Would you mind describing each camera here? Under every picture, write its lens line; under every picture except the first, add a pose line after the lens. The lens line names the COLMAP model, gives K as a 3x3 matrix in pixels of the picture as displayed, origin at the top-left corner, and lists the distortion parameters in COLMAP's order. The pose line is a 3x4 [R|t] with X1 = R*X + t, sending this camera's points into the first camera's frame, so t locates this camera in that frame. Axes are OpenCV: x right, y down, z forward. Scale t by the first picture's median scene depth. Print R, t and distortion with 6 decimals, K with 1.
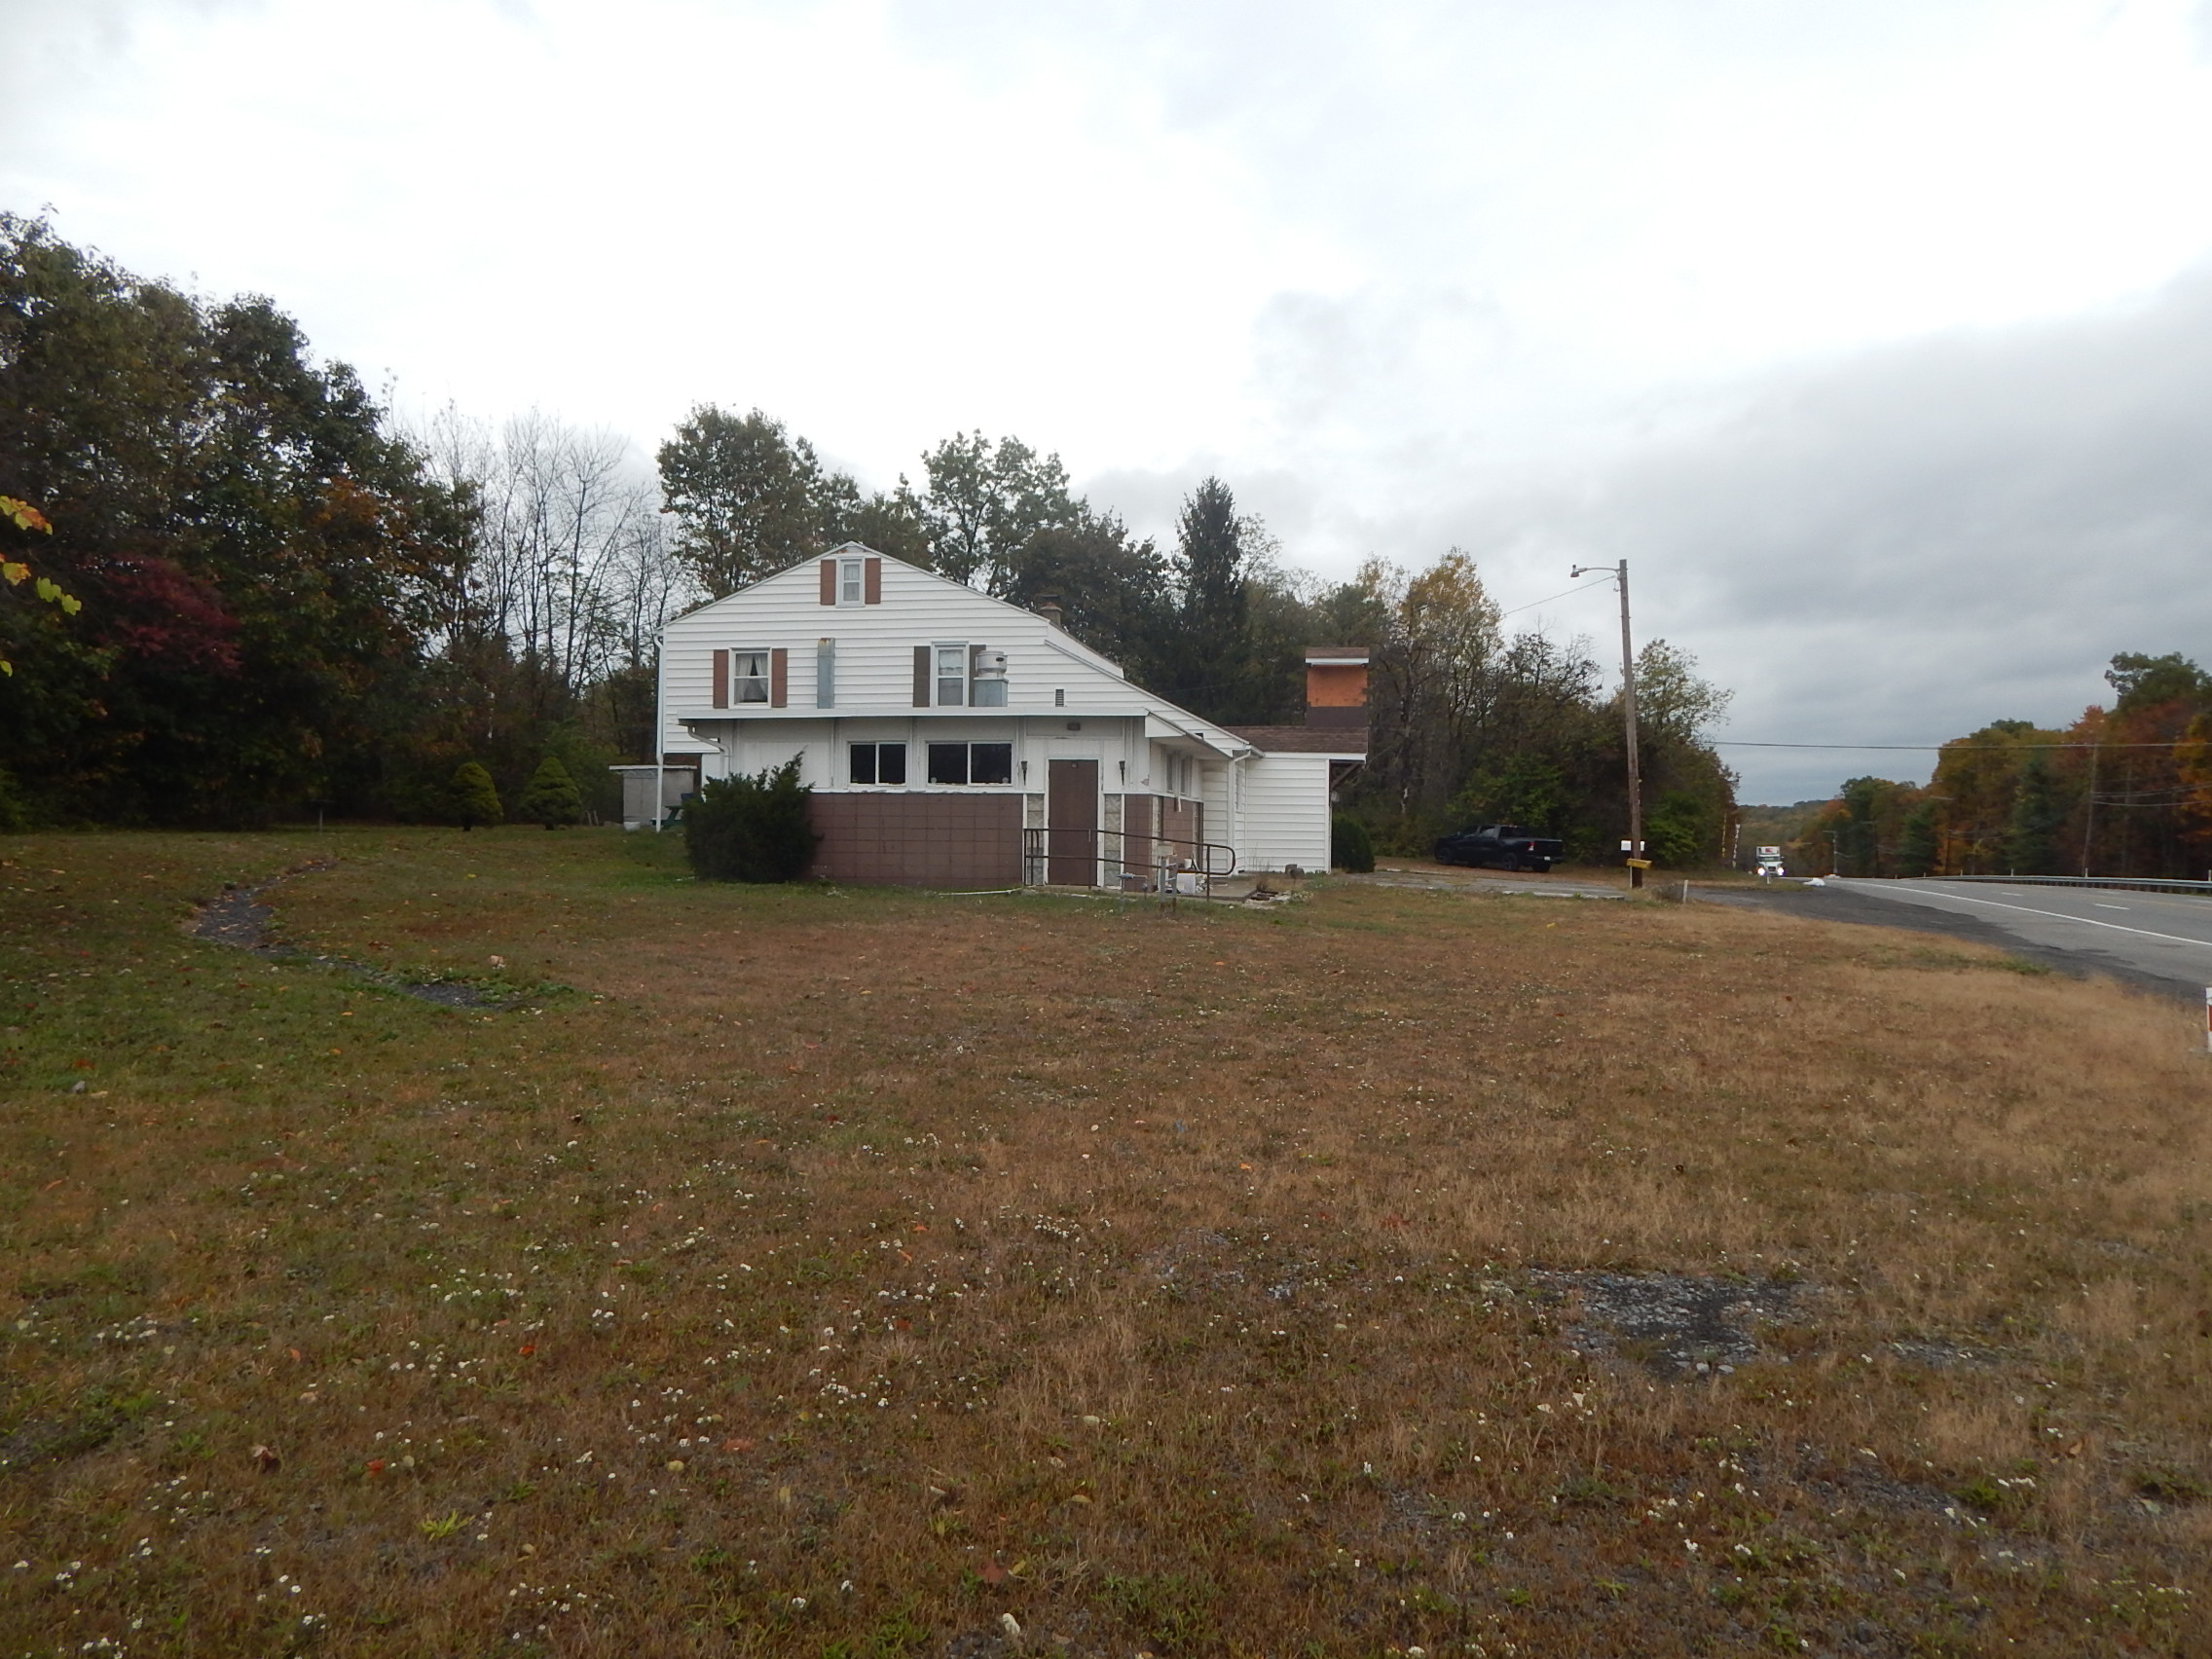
lens RADIAL K [[1458.6, 0, 1108.1], [0, 1458.6, 814.8], [0, 0, 1]] dist [-0.020883, 0.004677]
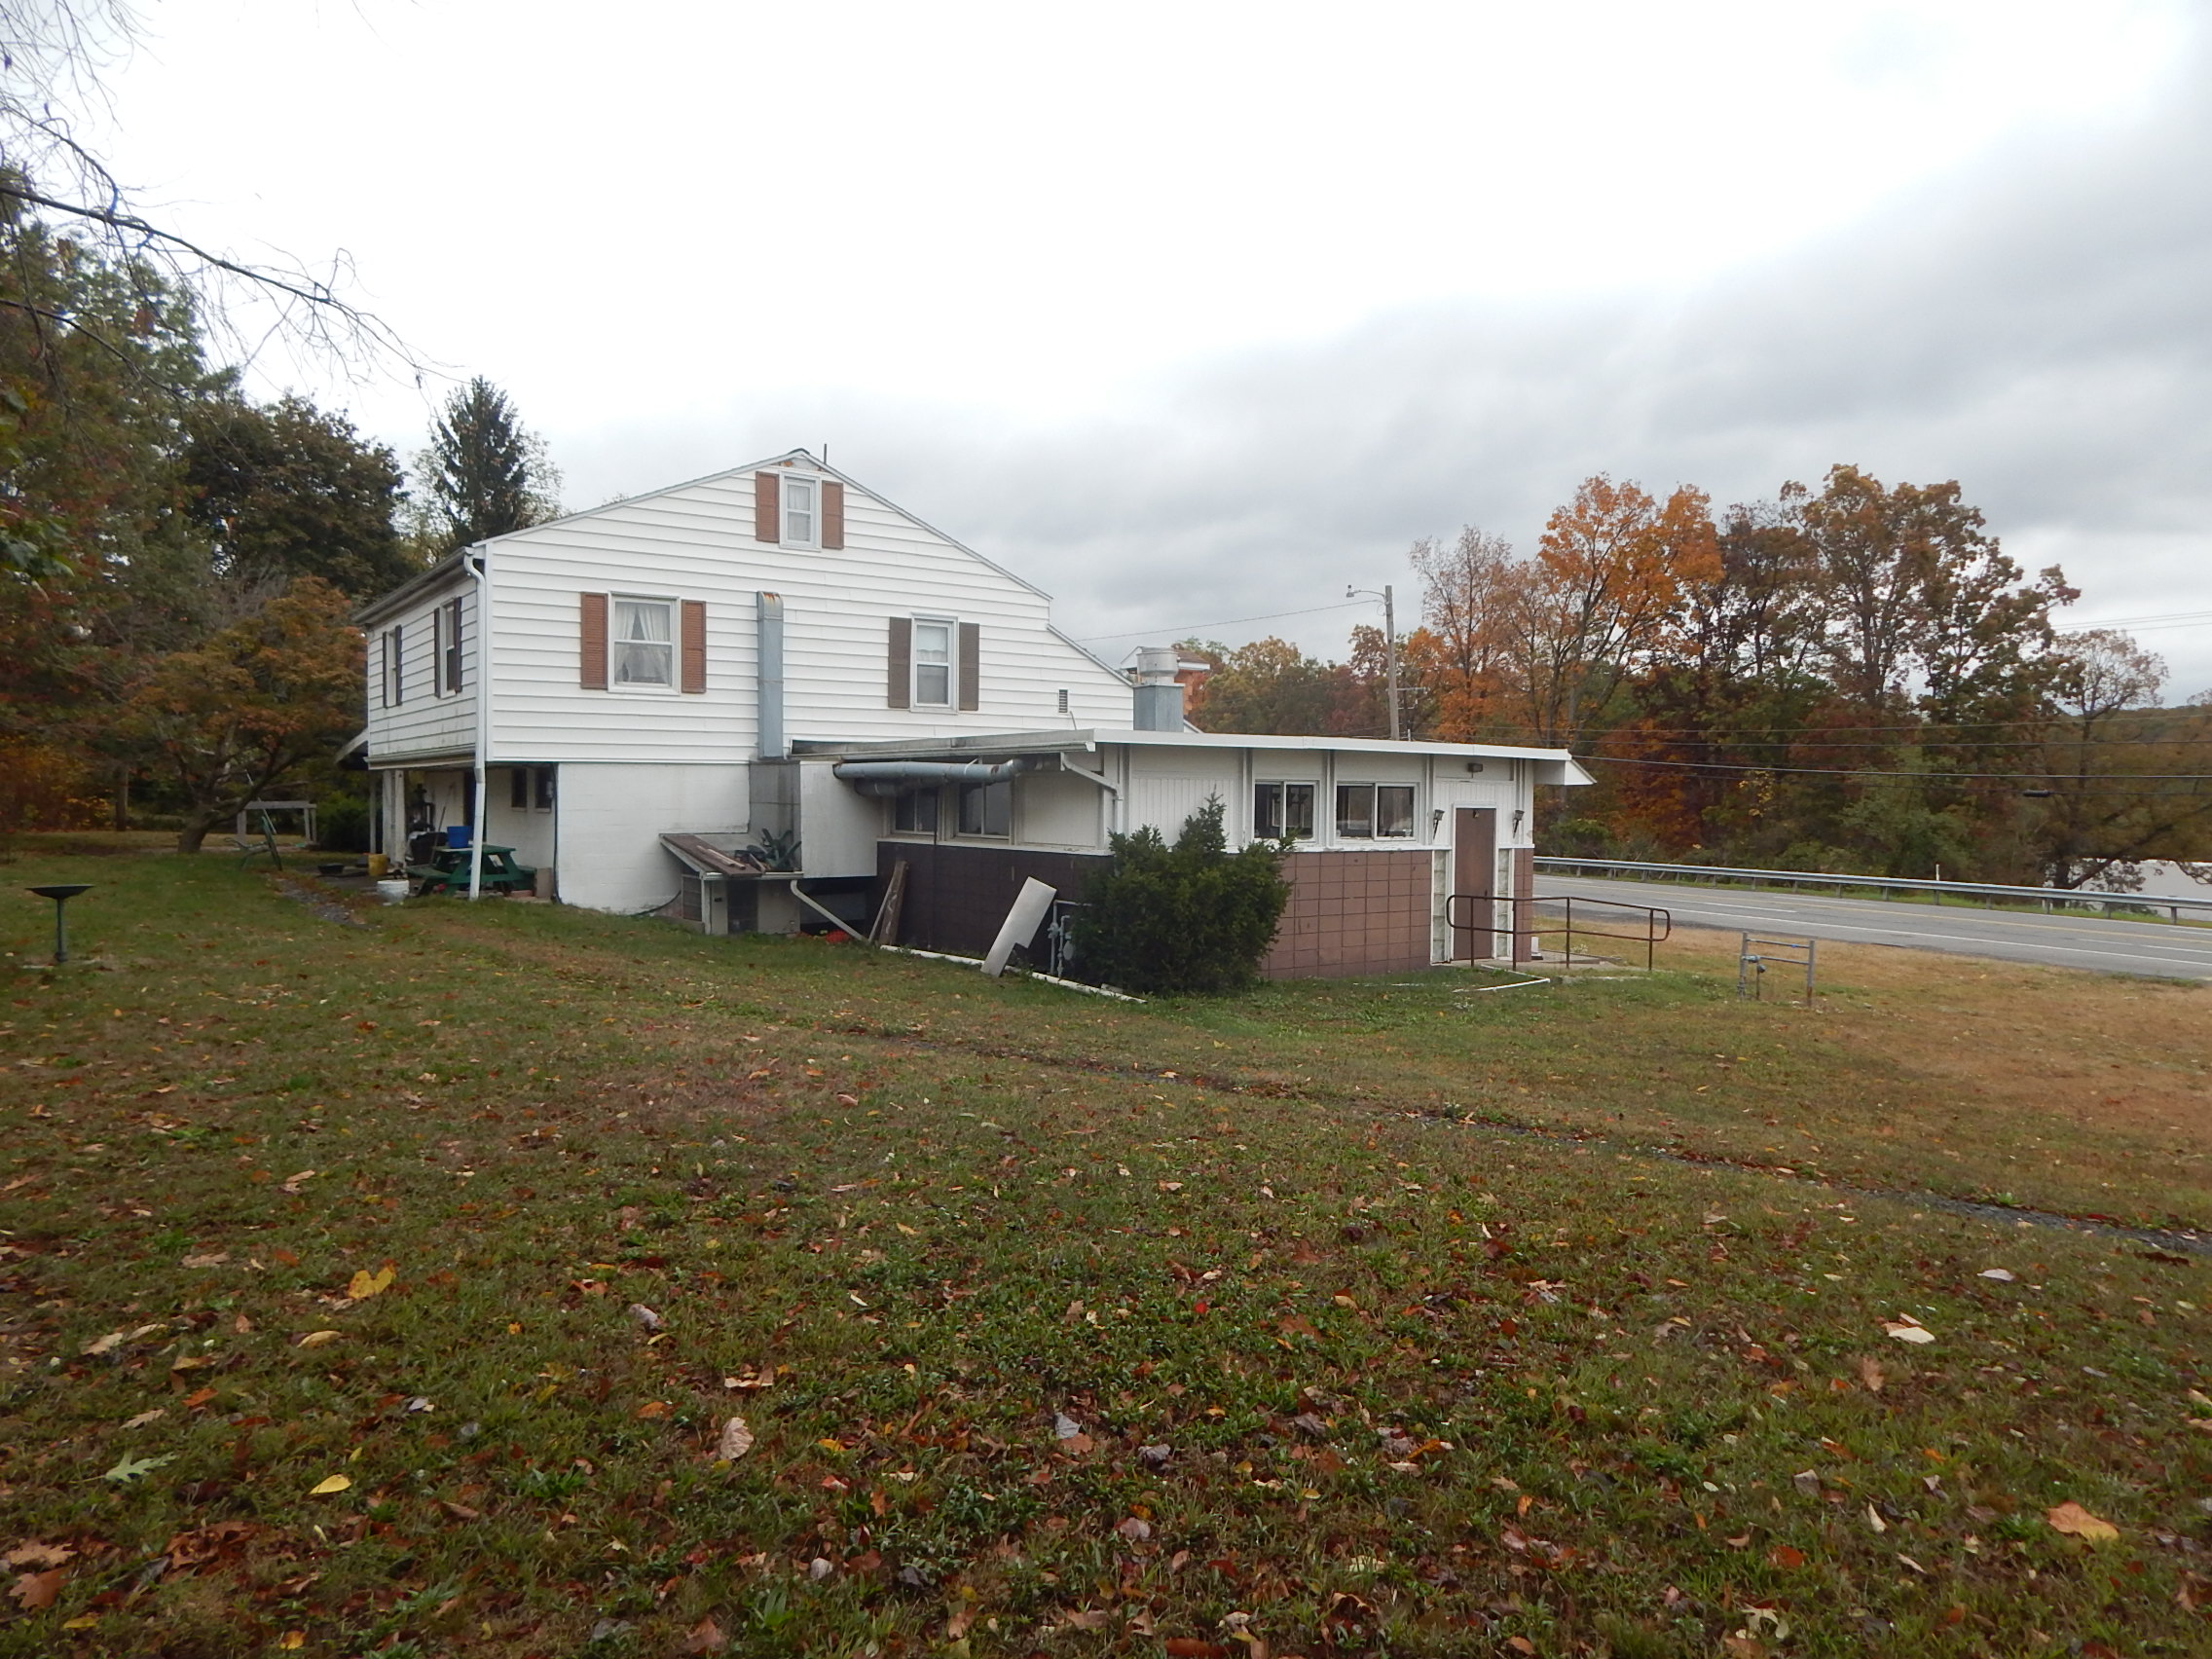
lens RADIAL K [[1458.6, 0, 1108.1], [0, 1458.6, 814.8], [0, 0, 1]] dist [-0.020883, 0.004677]
pose [[0.701506, -0.013318, 0.712539, -0.641577], [-0.008640, 0.999593, 0.027189, -0.045775], [-0.712611, -0.025230, 0.701106, 0.488803]]
